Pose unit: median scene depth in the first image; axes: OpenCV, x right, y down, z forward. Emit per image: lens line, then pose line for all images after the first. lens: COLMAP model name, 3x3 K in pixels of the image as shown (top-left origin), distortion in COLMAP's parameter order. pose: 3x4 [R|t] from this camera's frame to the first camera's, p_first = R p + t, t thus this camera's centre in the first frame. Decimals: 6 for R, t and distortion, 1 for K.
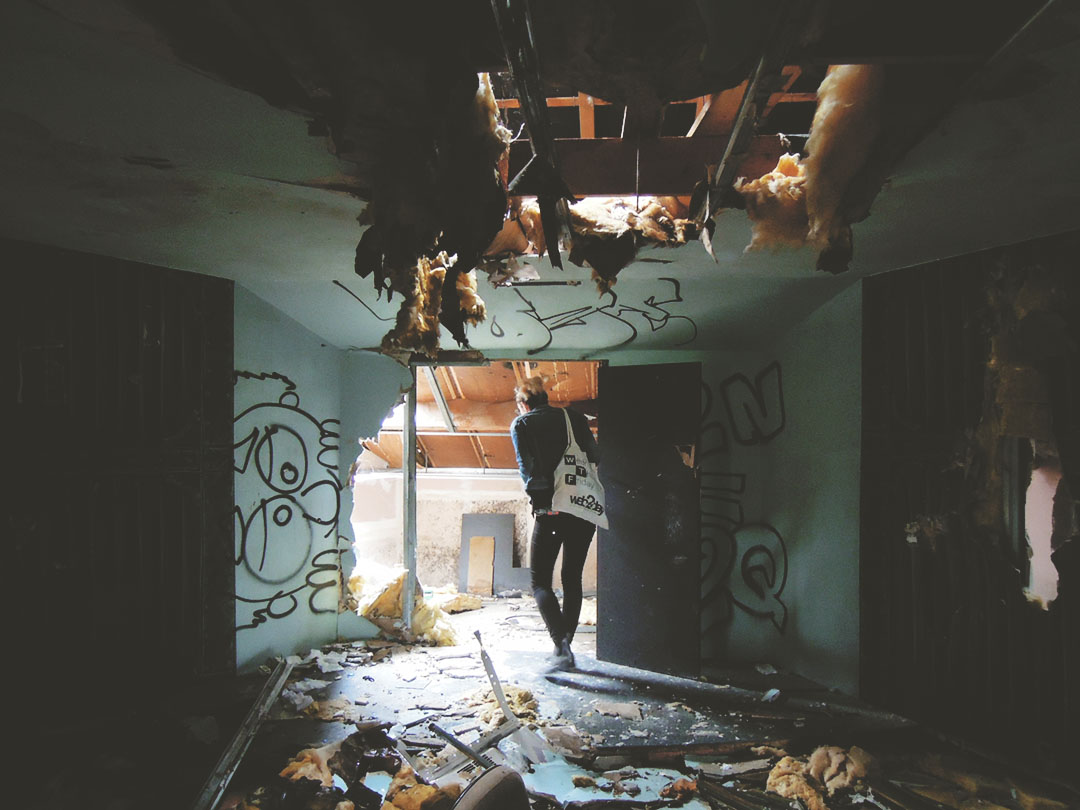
lens RADIAL K [[775.2, 0, 540.1], [0, 775.2, 409.4], [0, 0, 1]] dist [-0.030916, -0.000187]
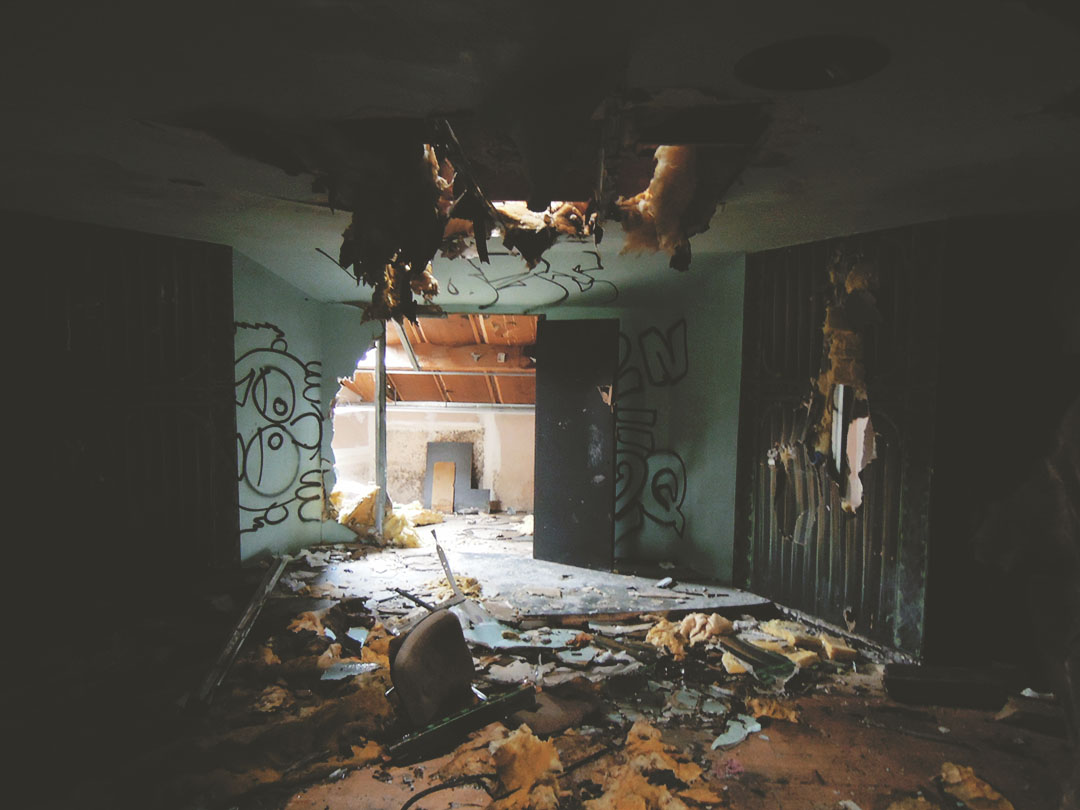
lens RADIAL K [[775.2, 0, 540.1], [0, 775.2, 409.4], [0, 0, 1]] dist [-0.030916, -0.000187]
pose [[0.999309, 0.007595, 0.036392, 0.040048], [-0.010727, 0.996181, 0.086646, -0.023454], [-0.035595, -0.086976, 0.995574, -0.231710]]
